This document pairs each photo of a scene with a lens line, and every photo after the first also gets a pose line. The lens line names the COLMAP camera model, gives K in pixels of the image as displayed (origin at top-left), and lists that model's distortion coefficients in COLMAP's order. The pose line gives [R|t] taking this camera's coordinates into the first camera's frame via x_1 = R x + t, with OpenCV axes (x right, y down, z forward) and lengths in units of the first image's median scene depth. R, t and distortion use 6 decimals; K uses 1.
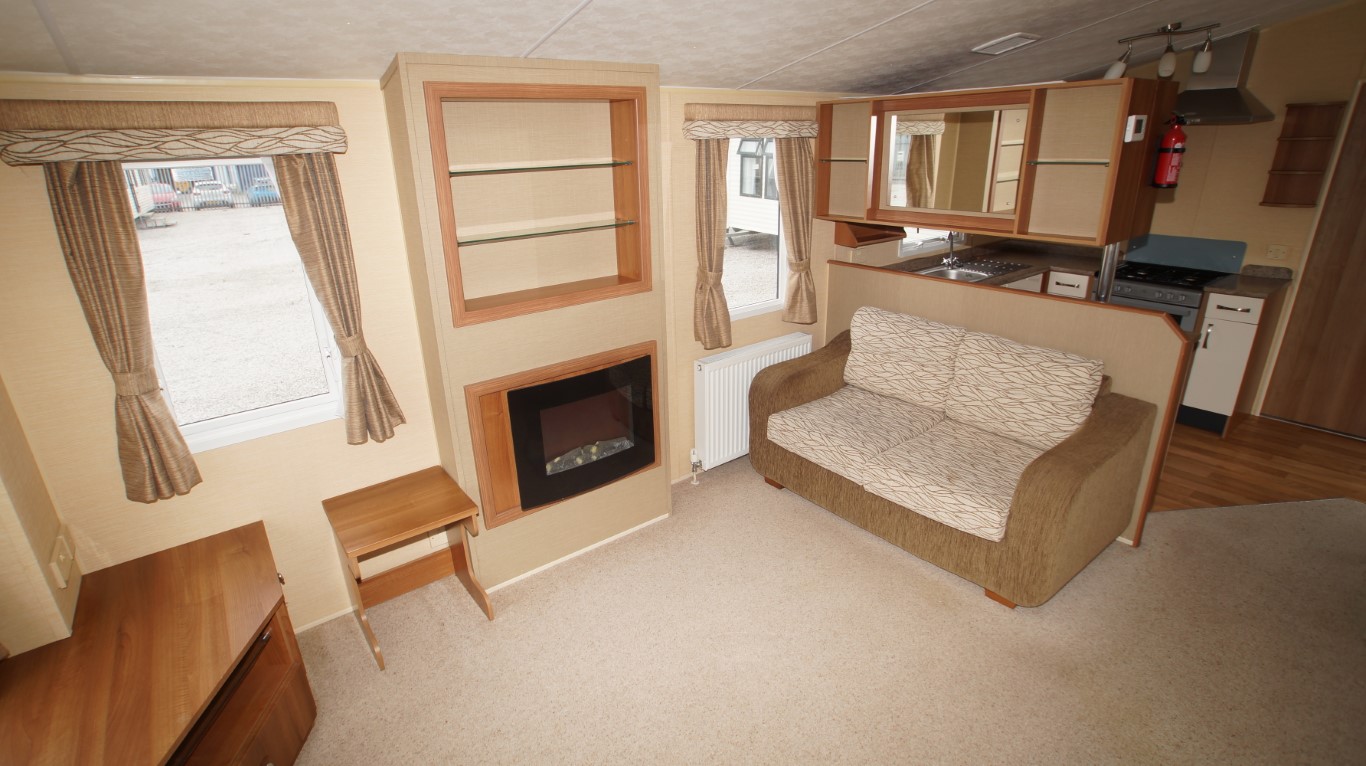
lens RADIAL K [[676.9, 0, 675.2], [0, 676.9, 373.8], [0, 0, 1]] dist [-0.004795, 0.001416]
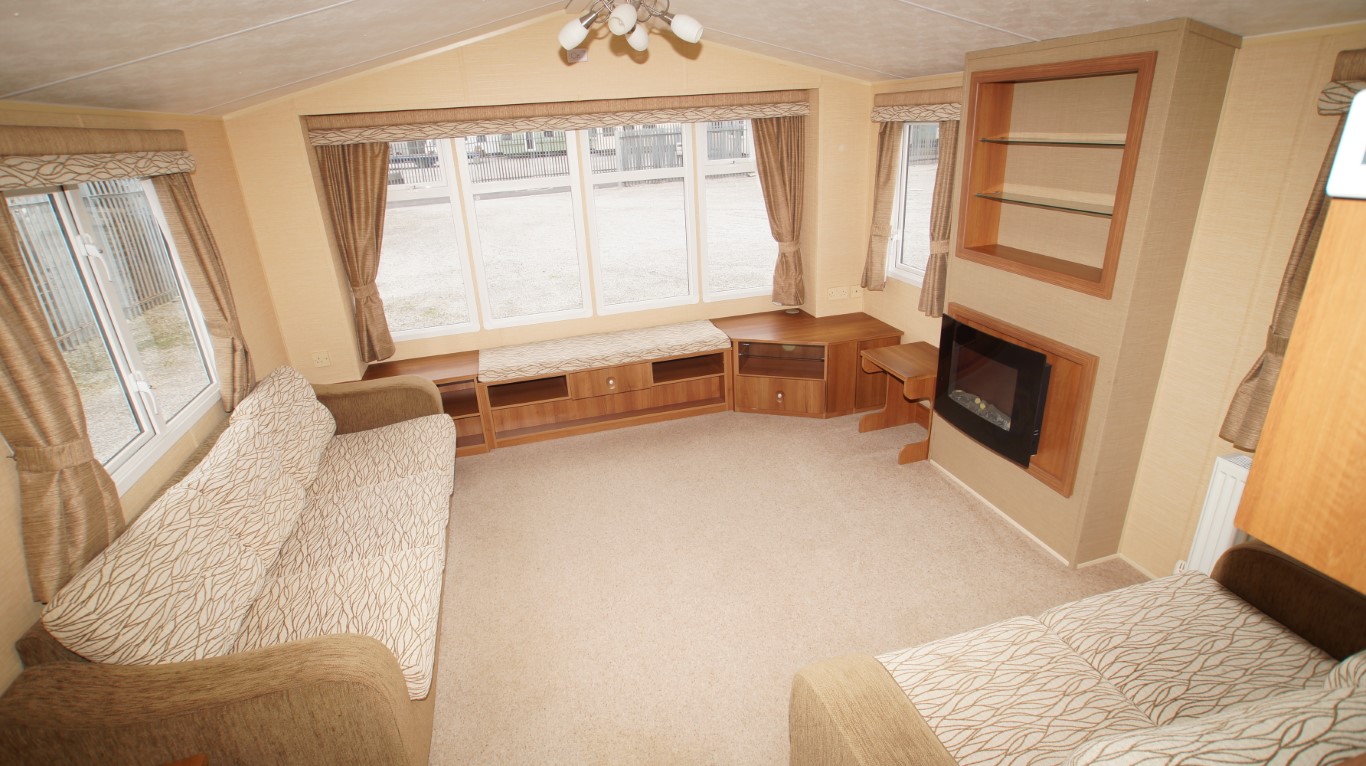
lens RADIAL K [[676.9, 0, 688.9], [0, 676.9, 396.7], [0, 0, 1]] dist [-0.004795, 0.001416]
pose [[-0.389416, 0.373014, -0.842150, 1.005632], [-0.269734, 0.828054, 0.491497, -0.317975], [0.880681, 0.418553, -0.221843, 0.840835]]
